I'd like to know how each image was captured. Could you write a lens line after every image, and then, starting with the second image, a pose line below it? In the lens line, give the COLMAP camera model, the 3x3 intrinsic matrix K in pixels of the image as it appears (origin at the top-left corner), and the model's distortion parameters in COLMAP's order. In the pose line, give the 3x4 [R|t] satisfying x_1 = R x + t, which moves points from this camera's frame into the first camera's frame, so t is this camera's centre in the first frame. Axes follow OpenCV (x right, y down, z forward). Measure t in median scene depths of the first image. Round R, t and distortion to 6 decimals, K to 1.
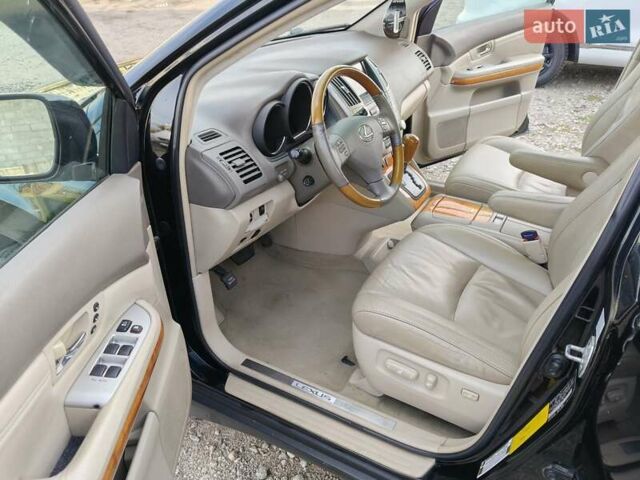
lens RADIAL K [[561.6, 0, 350.9], [0, 561.6, 241.3], [0, 0, 1]] dist [0.096454, -0.178723]
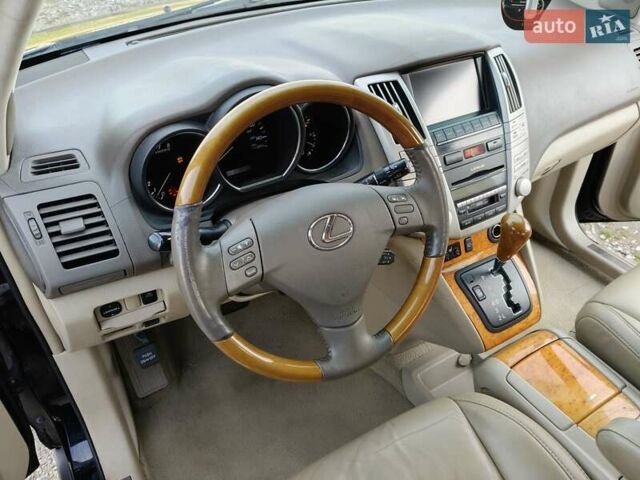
lens RADIAL K [[561.6, 0, 350.9], [0, 561.6, 241.3], [0, 0, 1]] dist [0.096454, -0.178723]
pose [[0.852494, 0.320405, -0.413031, 0.194597], [-0.266510, 0.946130, 0.183876, -0.217836], [0.449695, -0.046676, 0.891962, 0.452976]]
